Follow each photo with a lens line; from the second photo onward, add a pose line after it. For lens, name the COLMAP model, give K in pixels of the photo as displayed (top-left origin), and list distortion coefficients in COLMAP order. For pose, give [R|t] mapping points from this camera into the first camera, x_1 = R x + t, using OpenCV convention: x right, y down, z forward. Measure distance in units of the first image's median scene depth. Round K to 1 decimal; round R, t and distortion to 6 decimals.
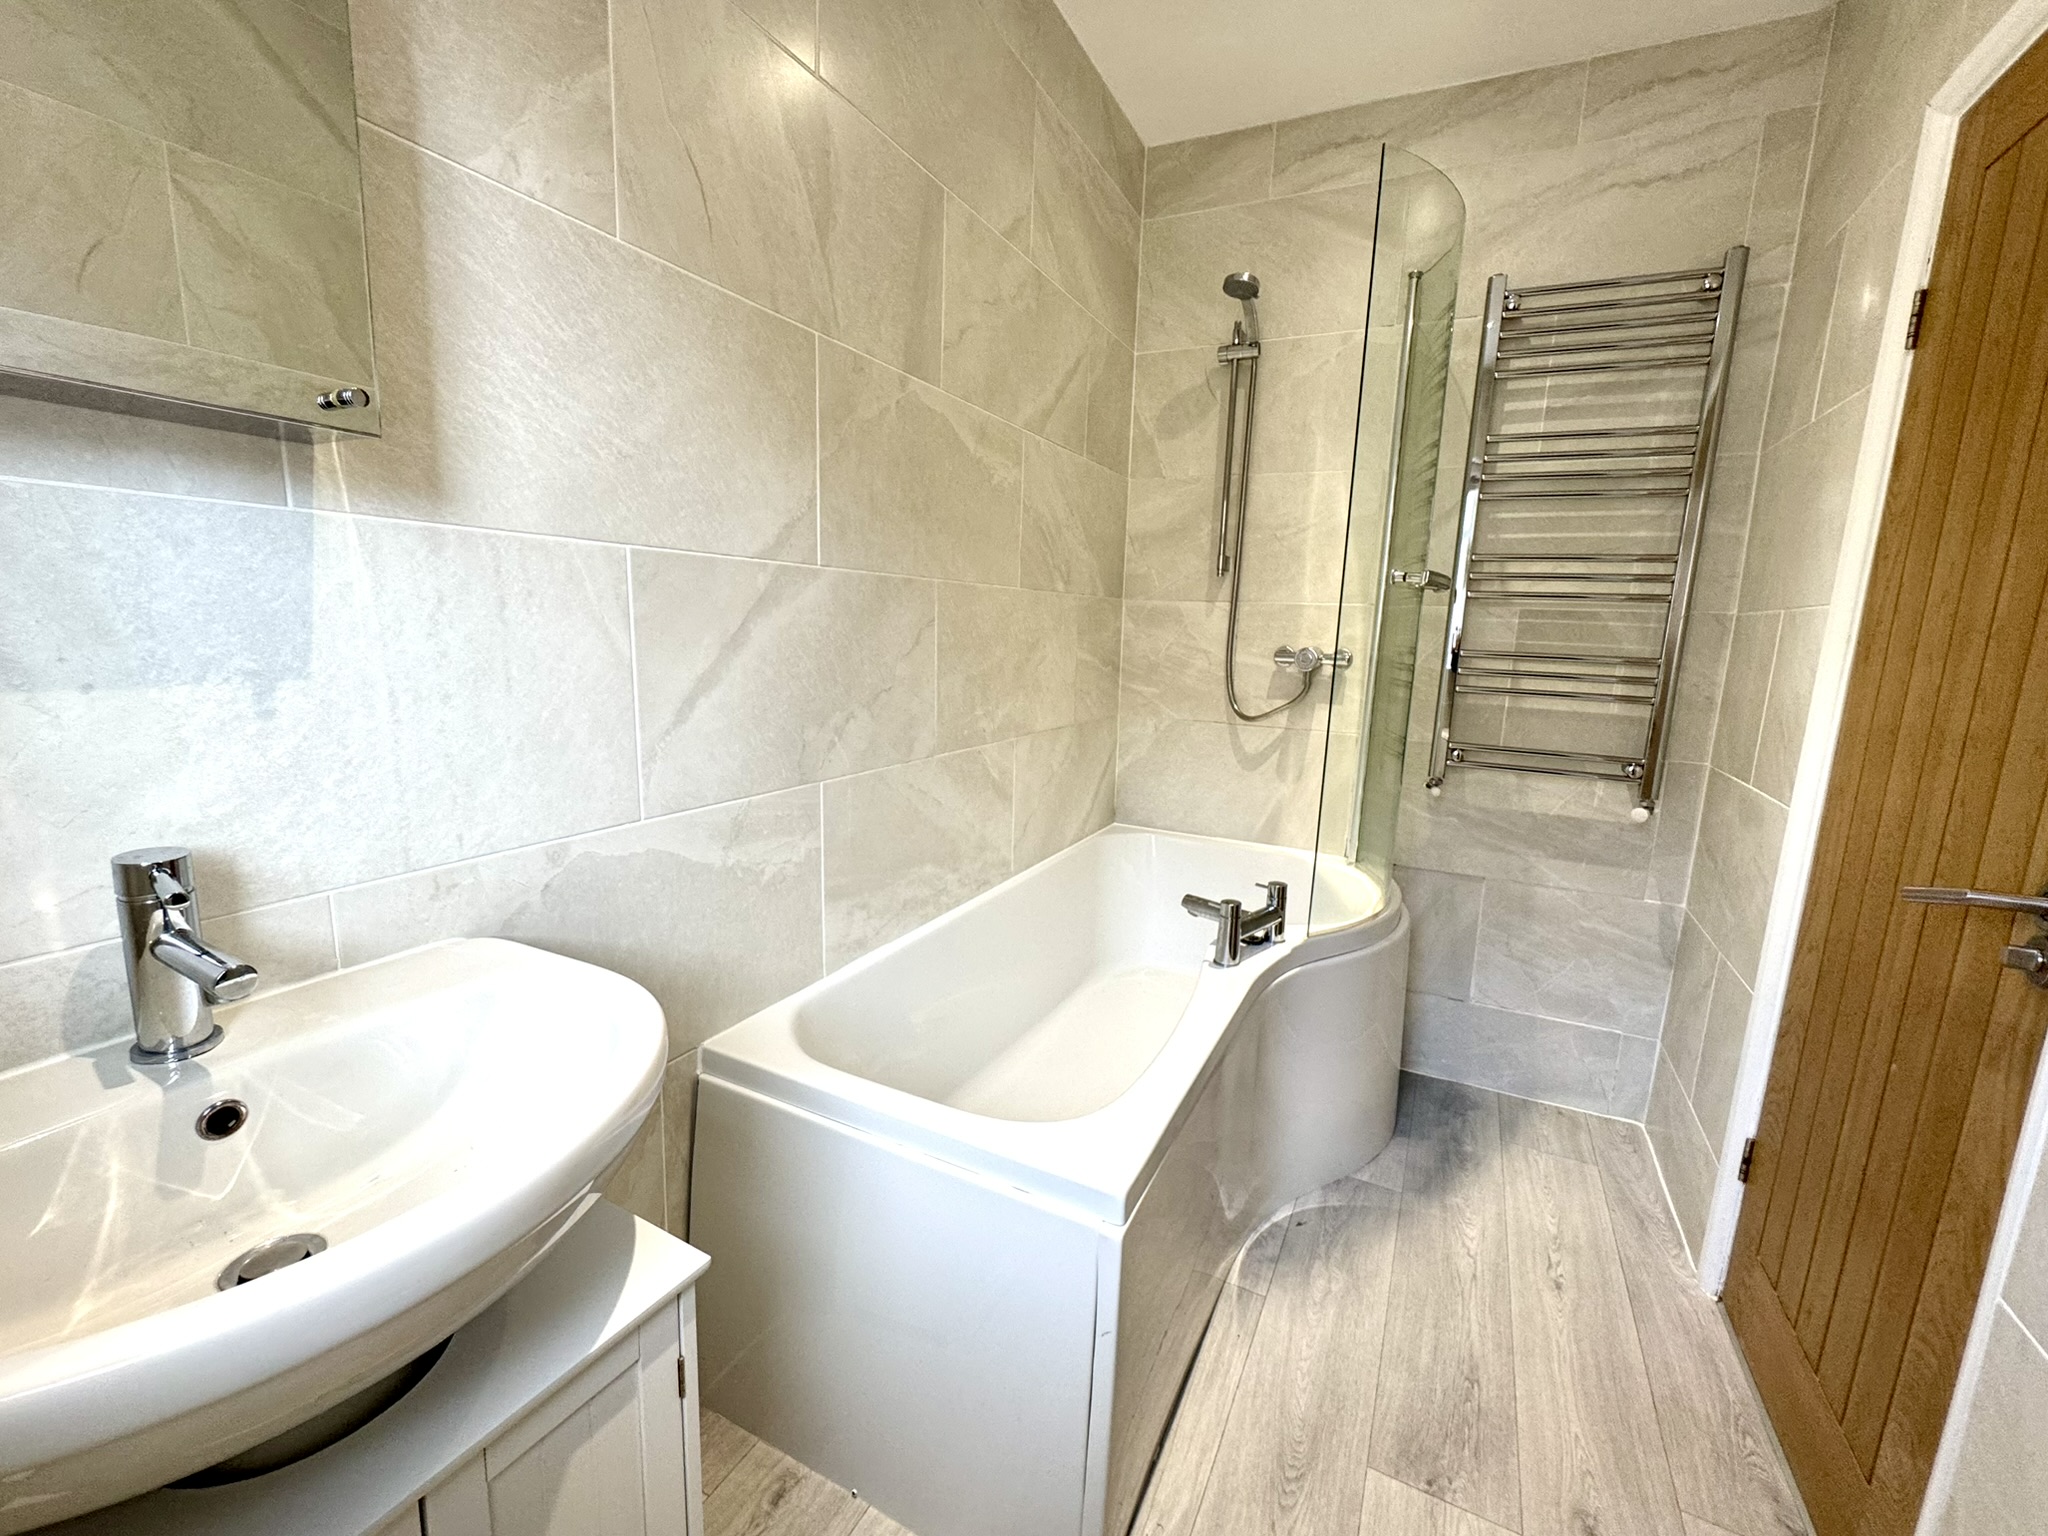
lens RADIAL K [[842.5, 0, 1025.5], [0, 842.5, 768.2], [0, 0, 1]] dist [-0.003492, 0.000414]
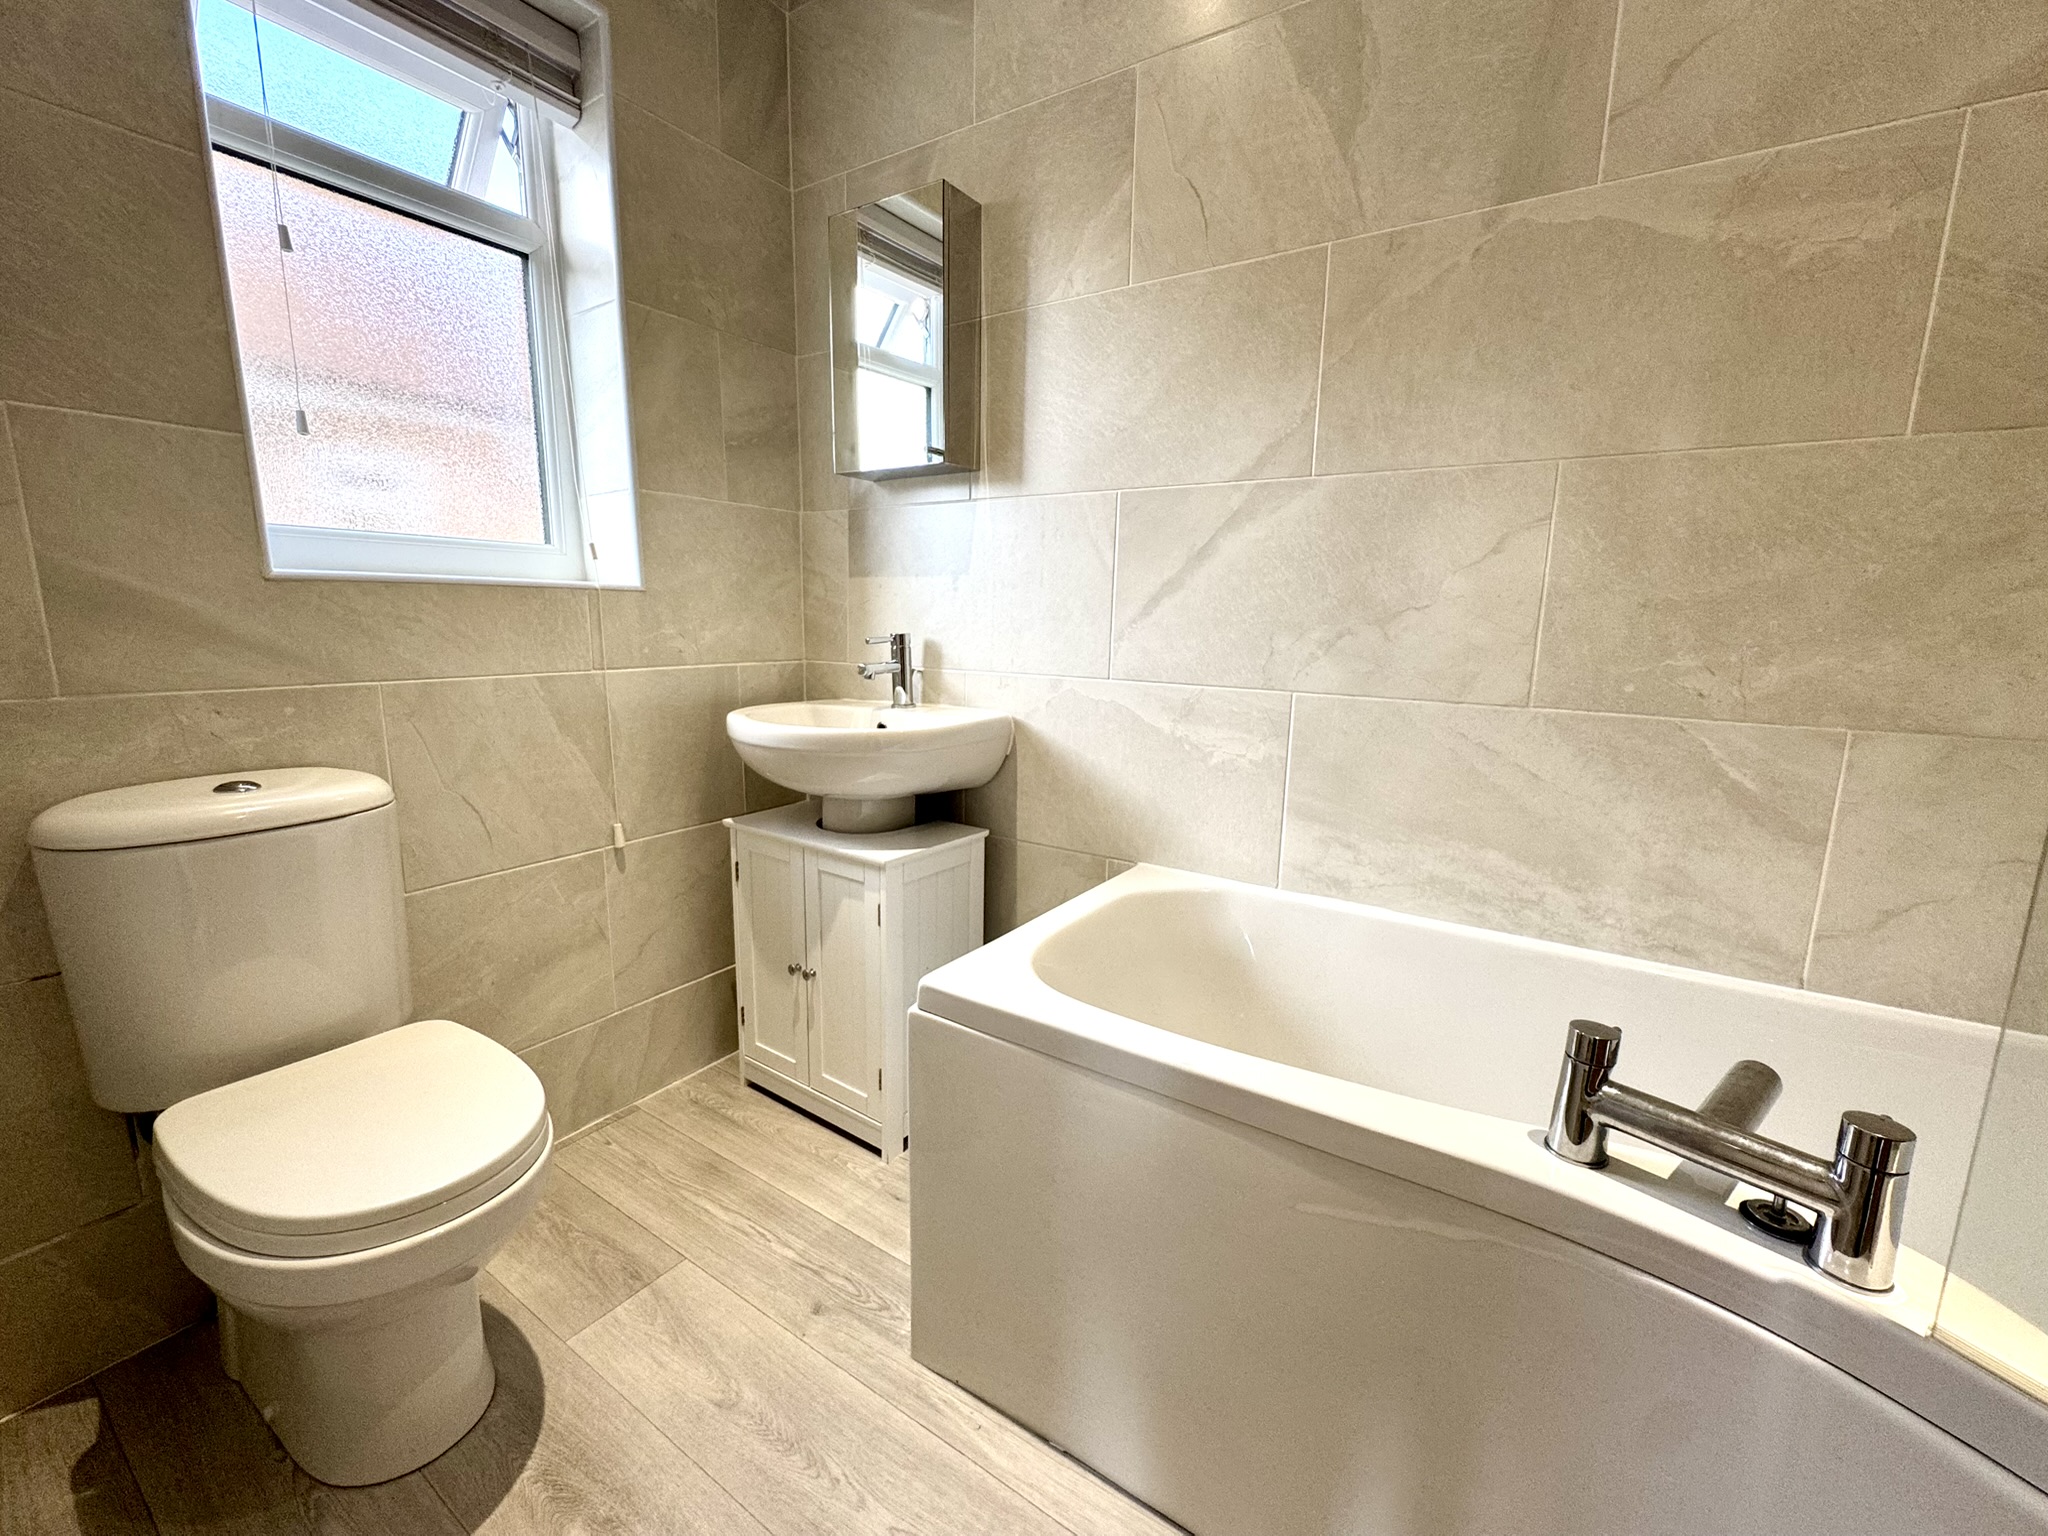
lens RADIAL K [[817.6, 0, 1024.0], [0, 817.6, 768.0], [0, 0, 1]] dist [-0.008162, -0.000269]
pose [[-0.095322, 0.140579, -0.985470, 0.883752], [-0.196591, 0.967822, 0.157078, 0.015271], [0.975841, 0.208708, -0.064618, 0.873768]]
